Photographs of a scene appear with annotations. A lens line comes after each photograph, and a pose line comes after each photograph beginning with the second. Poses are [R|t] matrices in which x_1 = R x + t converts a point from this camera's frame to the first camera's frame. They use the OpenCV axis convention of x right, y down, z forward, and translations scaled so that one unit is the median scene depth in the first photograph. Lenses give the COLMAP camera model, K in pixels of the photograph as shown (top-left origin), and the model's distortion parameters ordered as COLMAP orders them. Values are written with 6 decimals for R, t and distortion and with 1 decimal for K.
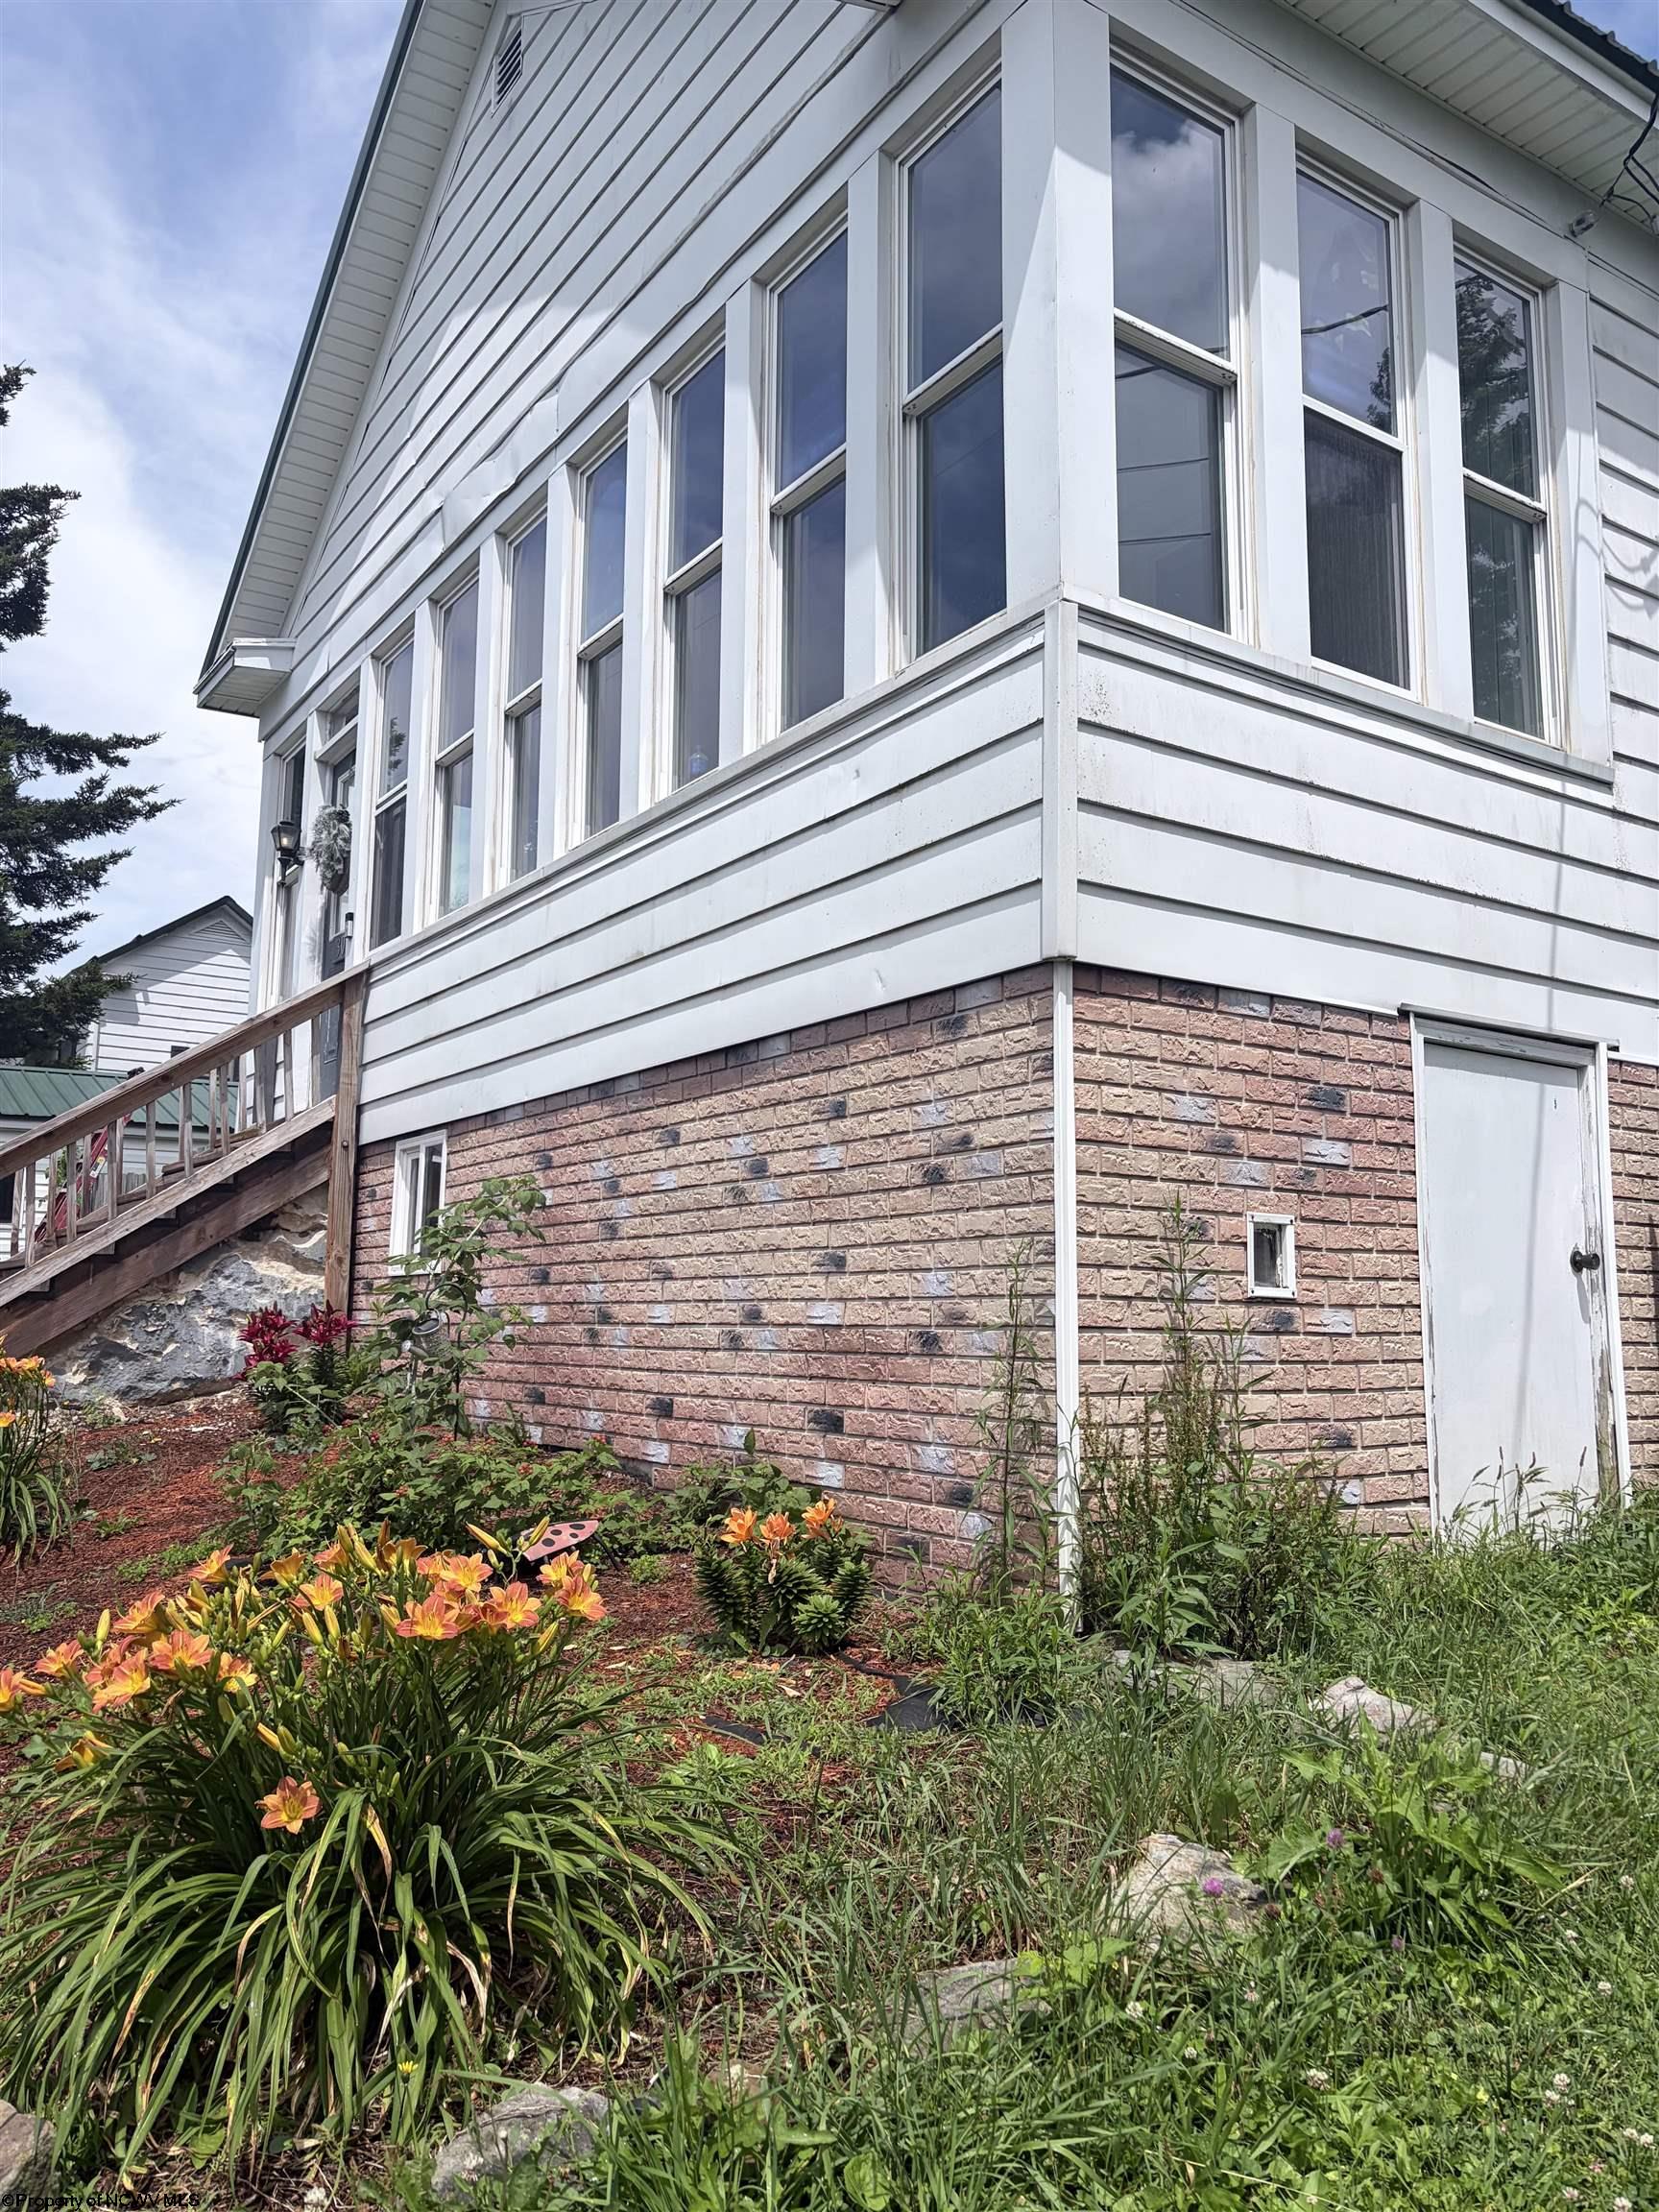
lens RADIAL K [[1697.4, 0, 831.0], [0, 1697.4, 1097.6], [0, 0, 1]] dist [0.005241, 0.001136]
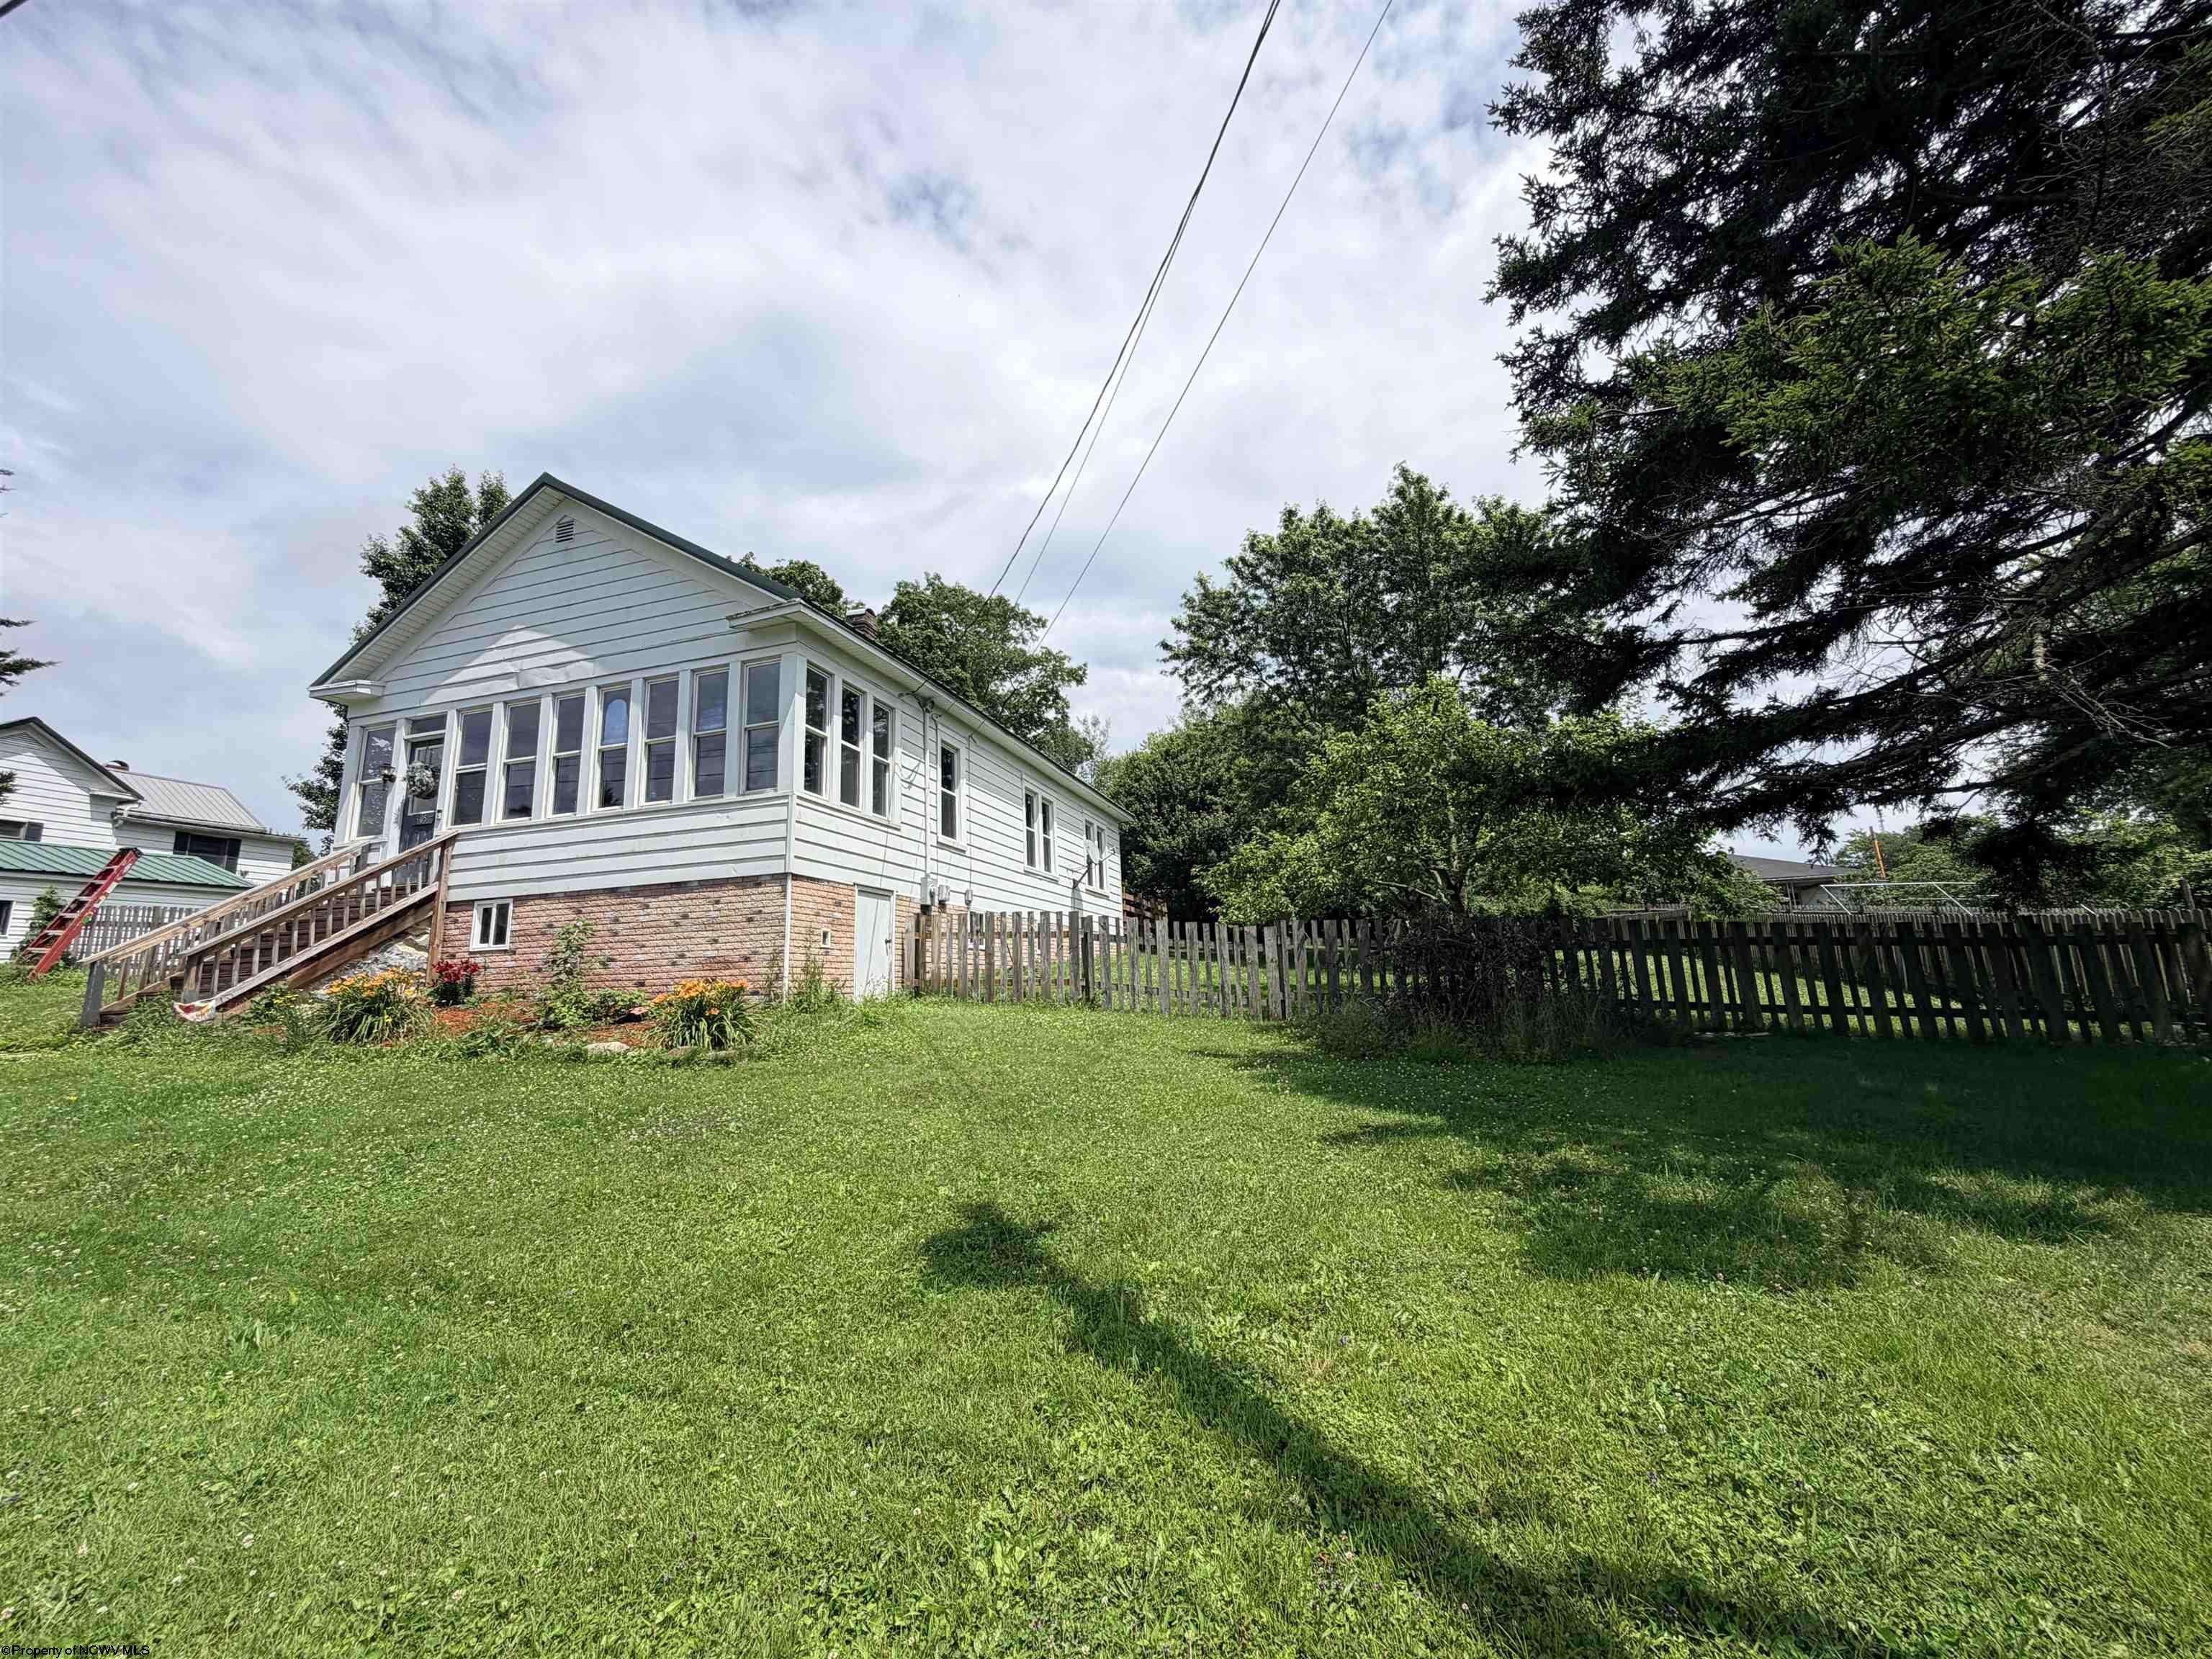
lens RADIAL K [[887.0, 0, 1105.5], [0, 887.0, 822.6], [0, 0, 1]] dist [-0.002351, -0.000130]
pose [[0.776295, 0.086352, 0.624427, -0.577840], [-0.046586, 0.995723, -0.079782, -0.053055], [-0.628646, 0.032845, 0.776998, -1.146700]]
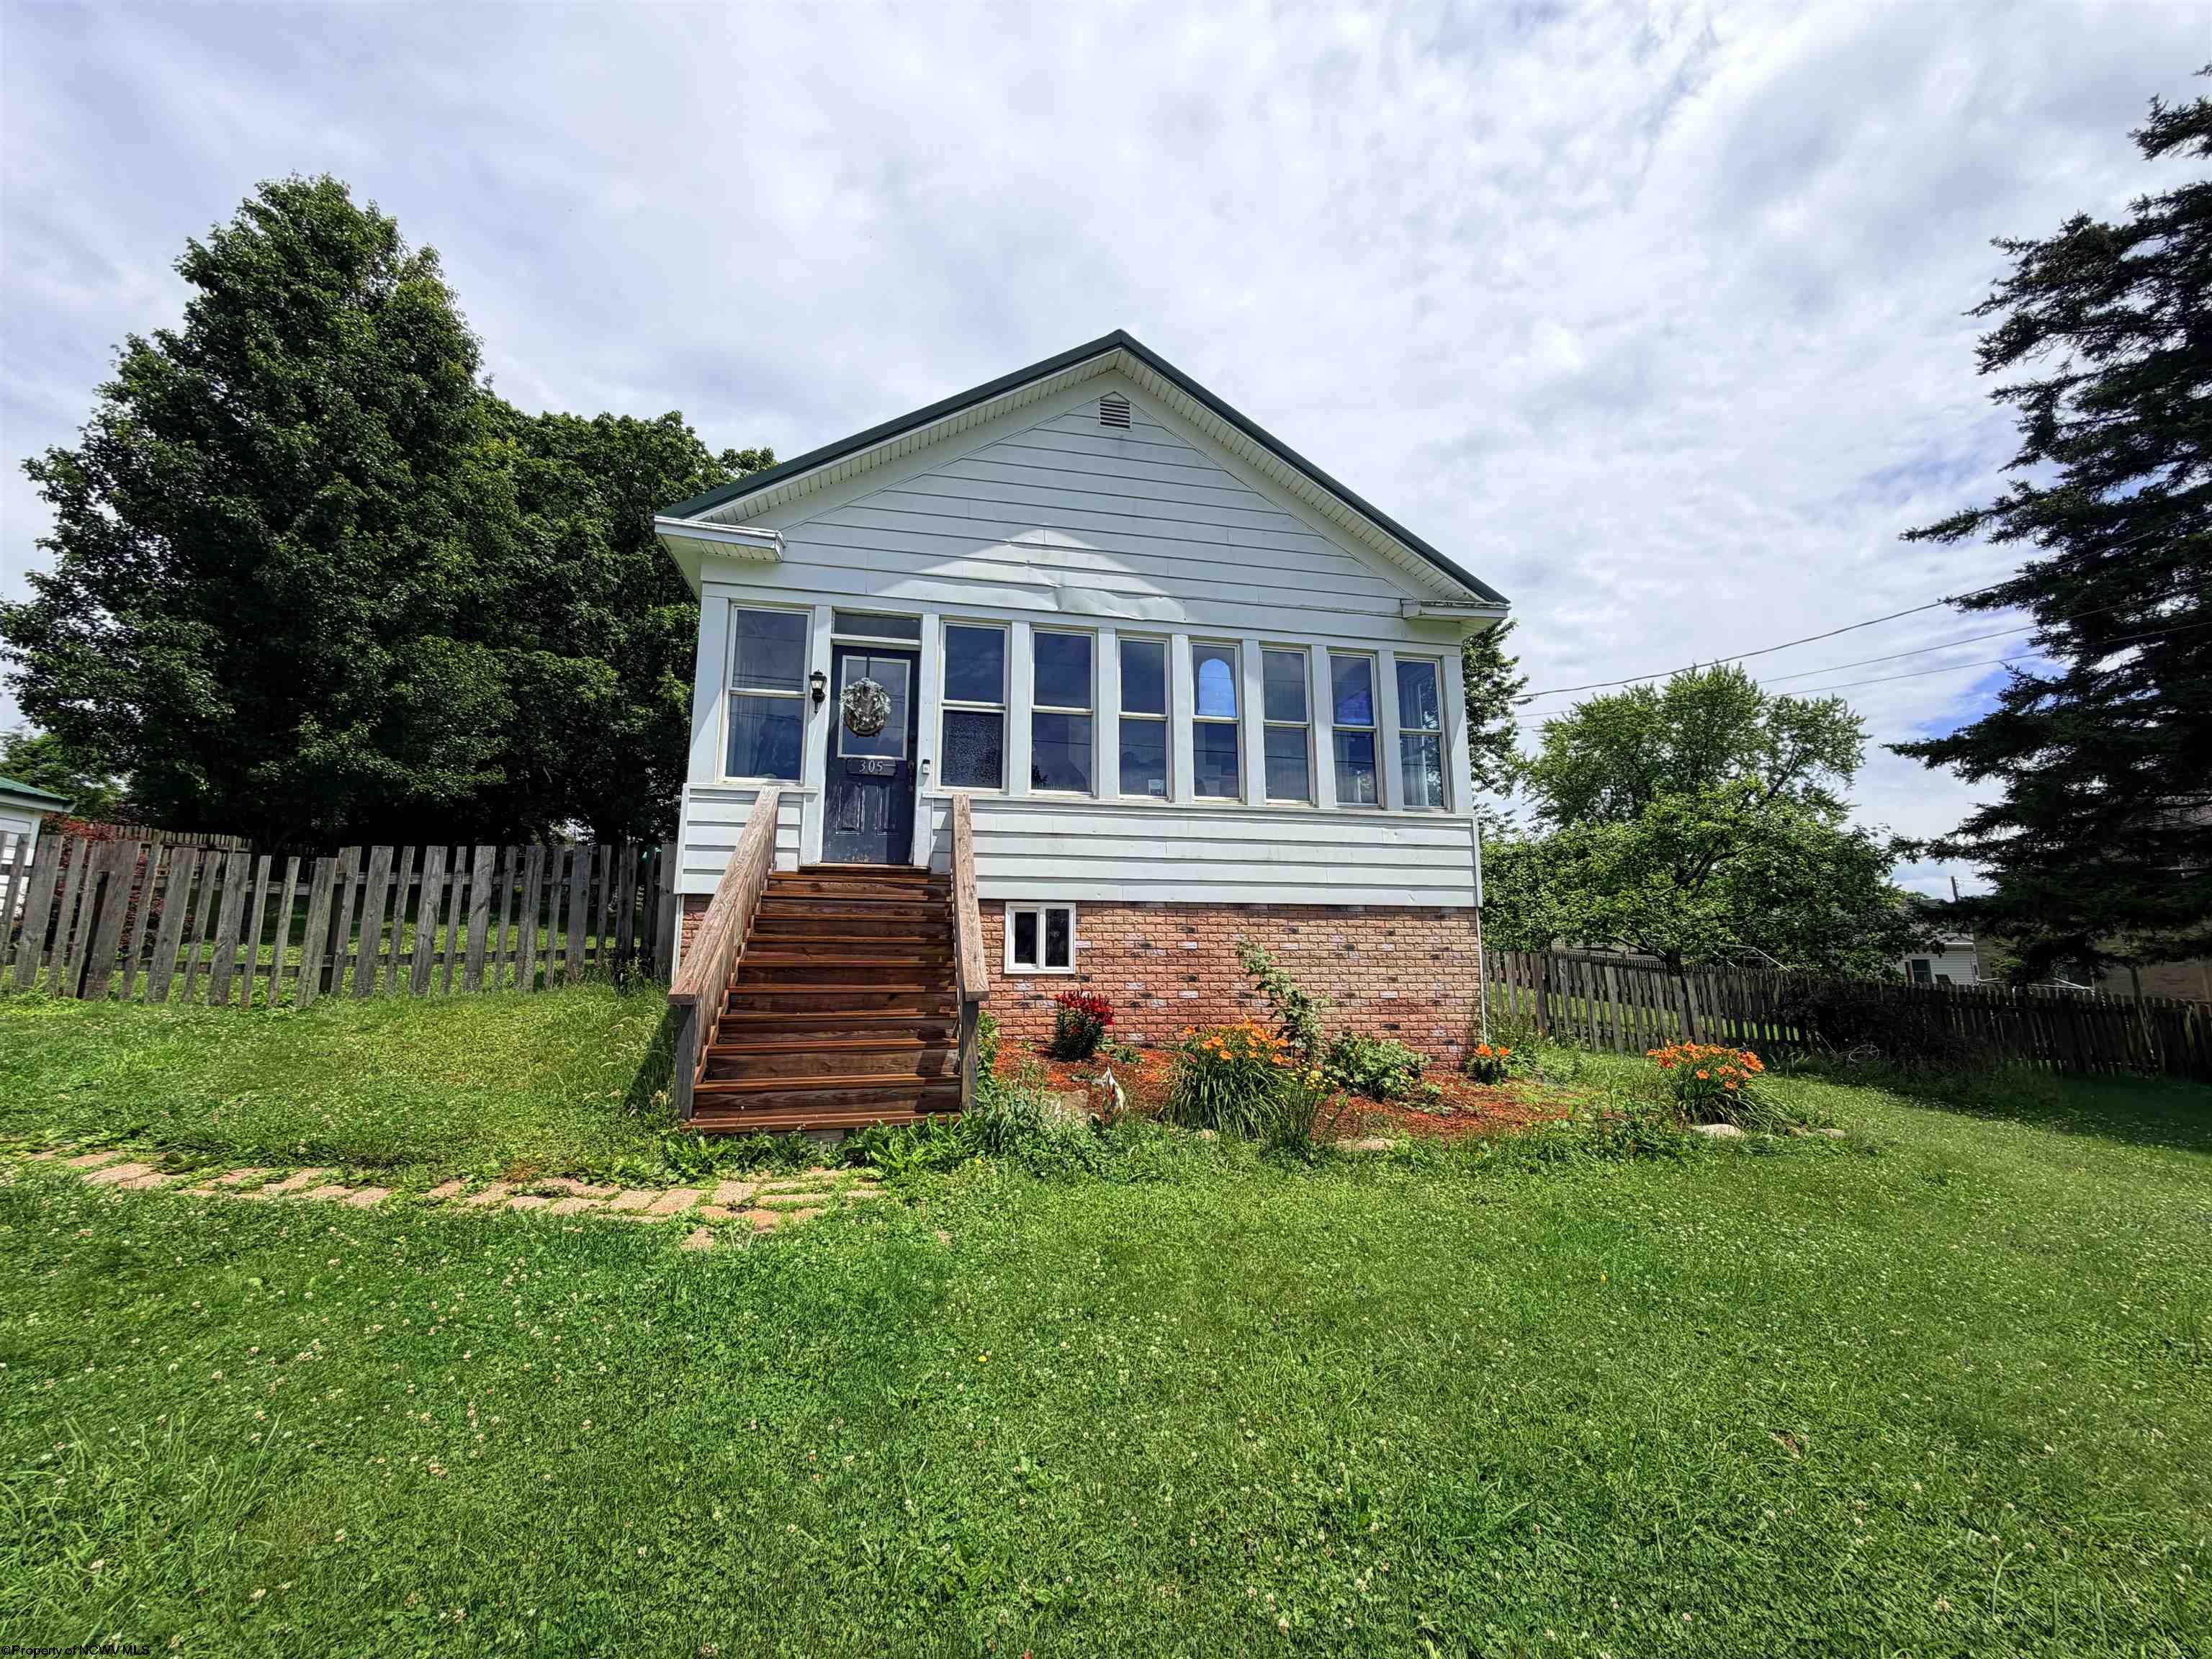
lens RADIAL K [[887.0, 0, 1102.9], [0, 887.0, 818.5], [0, 0, 1]] dist [-0.002351, -0.000130]
pose [[0.362533, 0.148101, 0.920128, -1.788805], [-0.124566, 0.986134, -0.109645, 0.043837], [-0.923609, -0.074867, 0.375954, 0.844262]]
